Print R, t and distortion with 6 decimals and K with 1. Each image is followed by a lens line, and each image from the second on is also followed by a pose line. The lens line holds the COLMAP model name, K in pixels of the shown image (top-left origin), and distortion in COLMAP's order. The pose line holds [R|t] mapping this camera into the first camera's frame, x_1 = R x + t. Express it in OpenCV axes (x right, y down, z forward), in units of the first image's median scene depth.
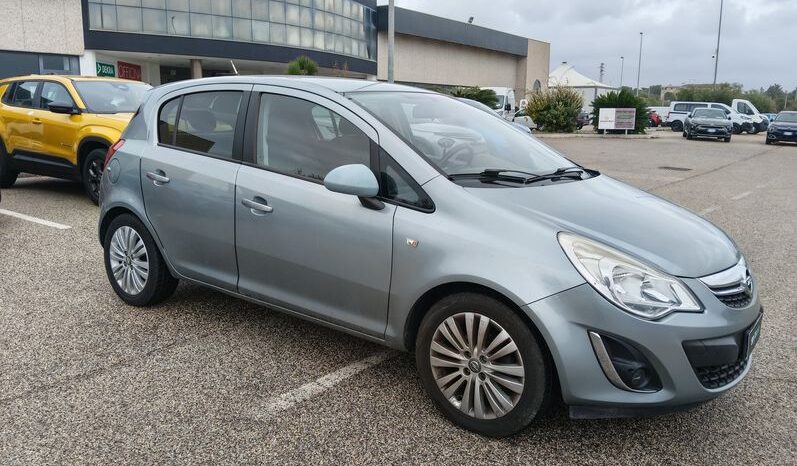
lens RADIAL K [[649.4, 0, 396.6], [0, 649.4, 232.2], [0, 0, 1]] dist [0.073581, -0.165703]
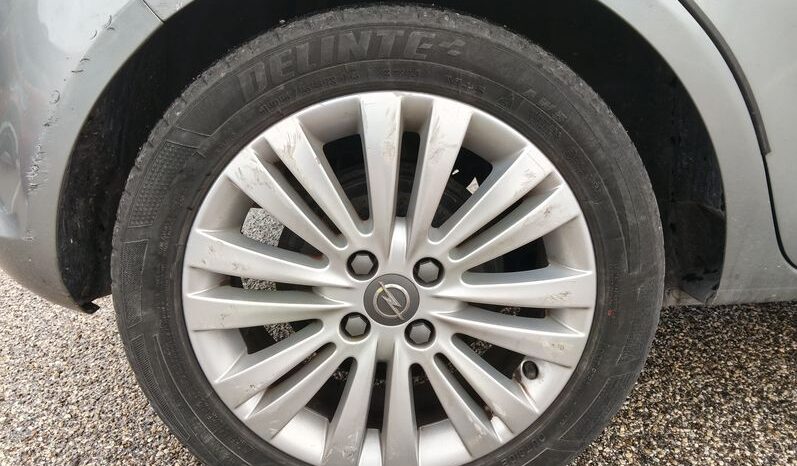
lens RADIAL K [[649.4, 0, 403.3], [0, 649.4, 228.5], [0, 0, 1]] dist [0.073581, -0.165703]
pose [[0.768314, -0.240694, 0.593093, -0.723528], [0.177392, 0.970378, 0.164007, -0.002750], [-0.615001, -0.020799, 0.788252, 1.243563]]
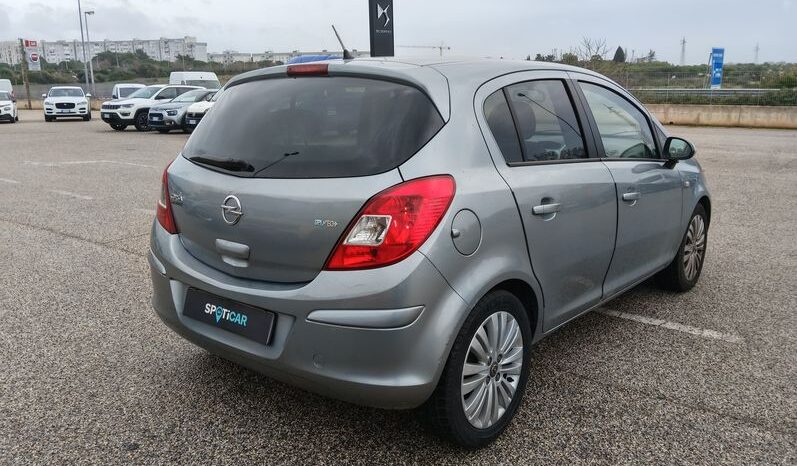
lens RADIAL K [[649.4, 0, 394.1], [0, 649.4, 231.0], [0, 0, 1]] dist [0.073581, -0.165703]
pose [[0.042423, -0.241420, 0.969493, -1.373477], [0.197850, 0.953180, 0.228700, -0.329532], [-0.979314, 0.182112, 0.088202, 1.458656]]
